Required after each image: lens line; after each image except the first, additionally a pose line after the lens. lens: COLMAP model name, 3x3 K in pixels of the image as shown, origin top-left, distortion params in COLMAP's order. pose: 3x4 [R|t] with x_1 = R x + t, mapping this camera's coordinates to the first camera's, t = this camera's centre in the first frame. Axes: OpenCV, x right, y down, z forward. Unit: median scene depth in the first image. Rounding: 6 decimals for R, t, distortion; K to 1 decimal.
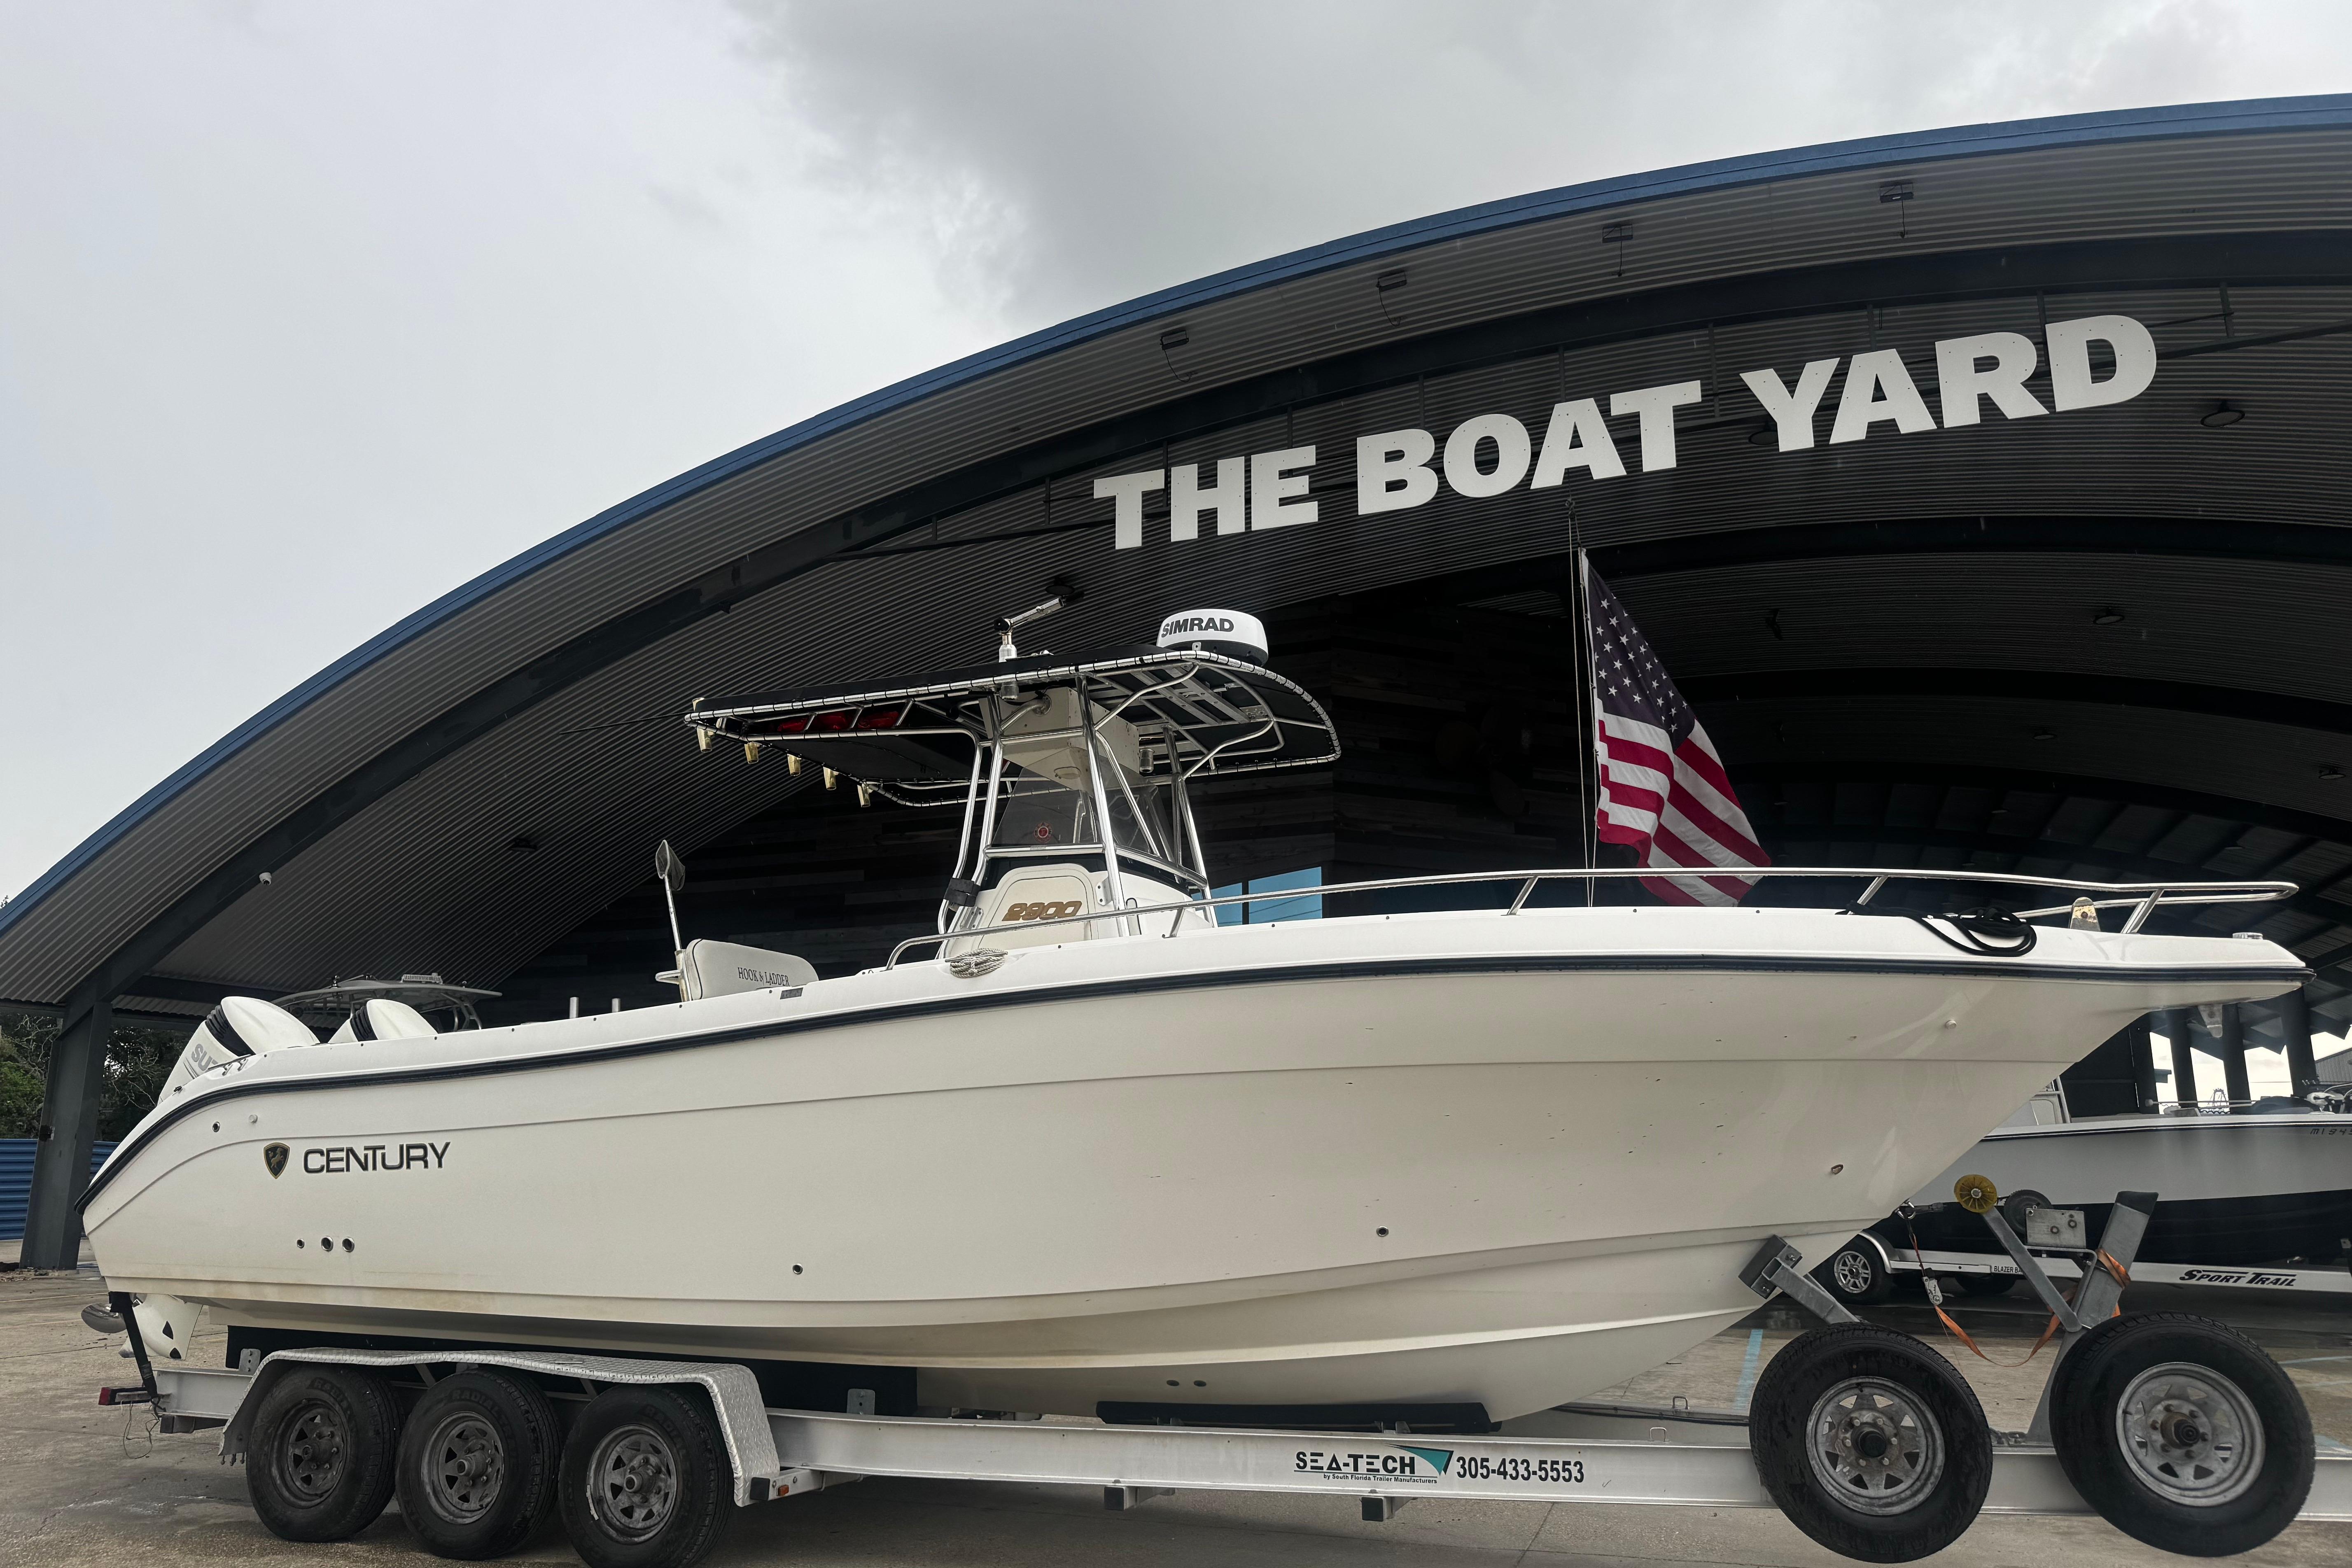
lens RADIAL K [[1666.6, 0, 1163.4], [0, 1666.6, 878.1], [0, 0, 1]] dist [0.038537, -0.058376]
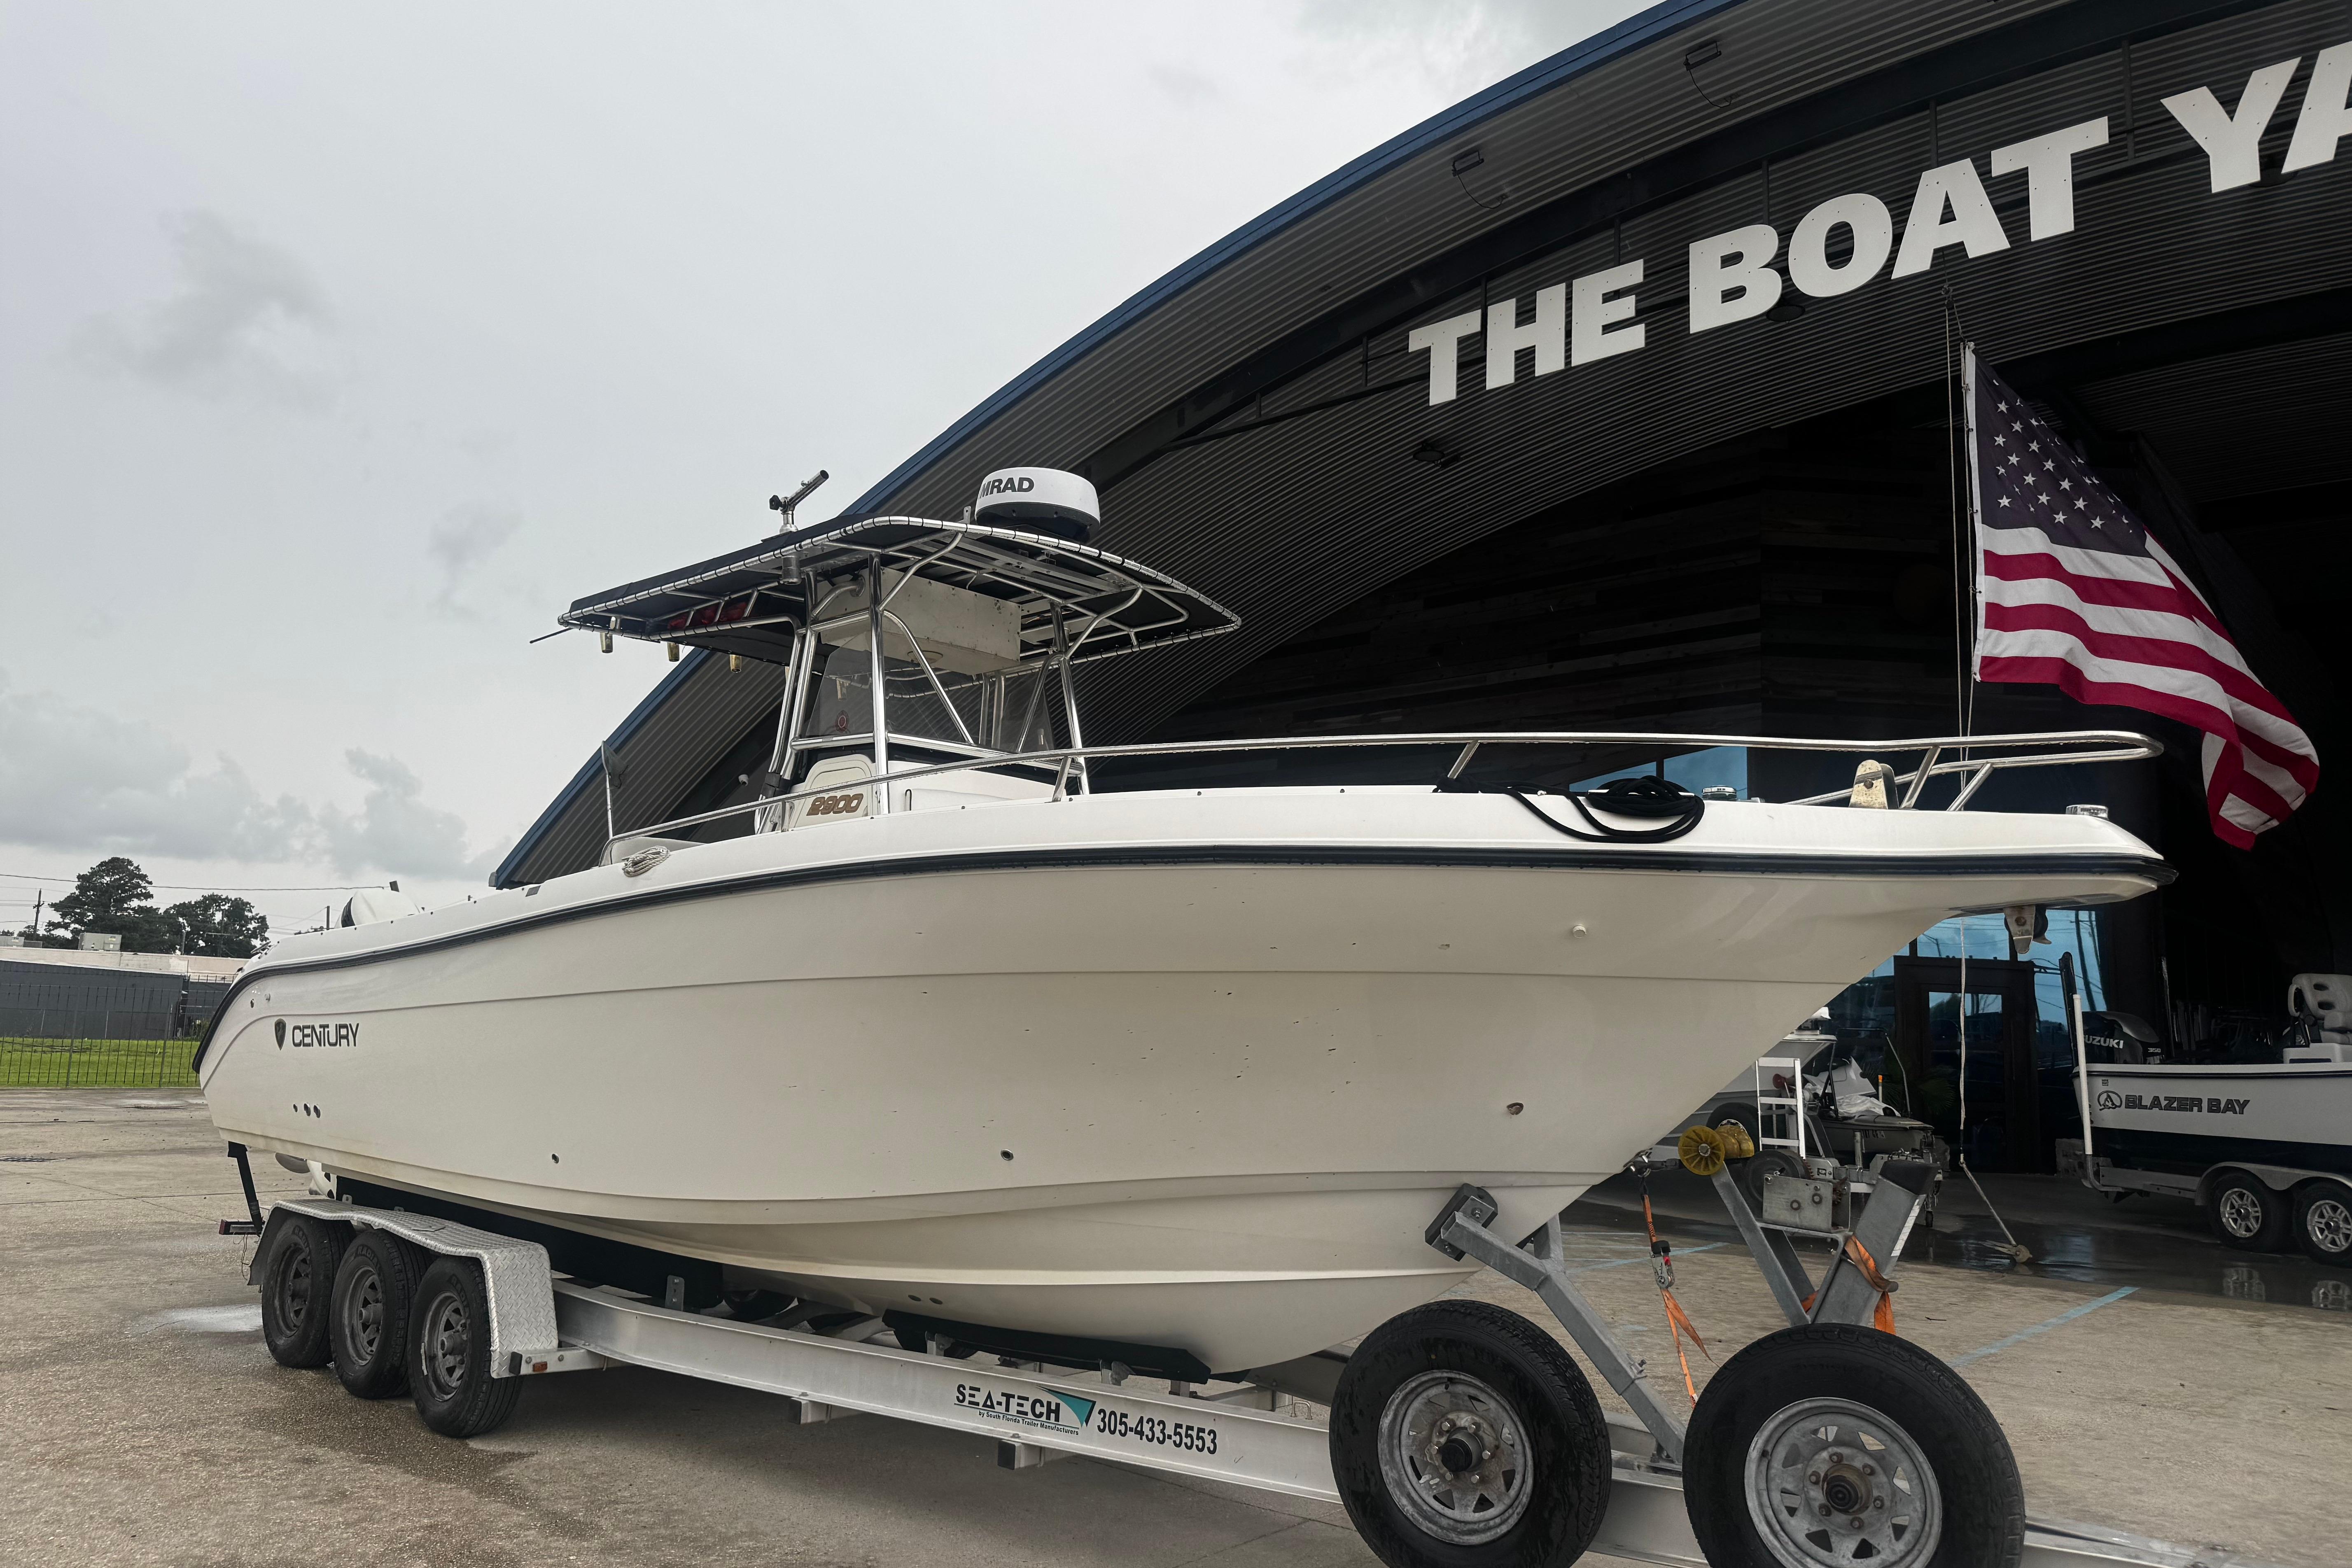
lens RADIAL K [[1658.5, 0, 1127.4], [0, 1658.5, 876.9], [0, 0, 1]] dist [0.088400, -0.174423]
pose [[0.929741, -0.002272, -0.368206, 0.428988], [0.026822, 0.997742, 0.061571, 0.007403], [0.367235, -0.067121, 0.927703, 0.165520]]
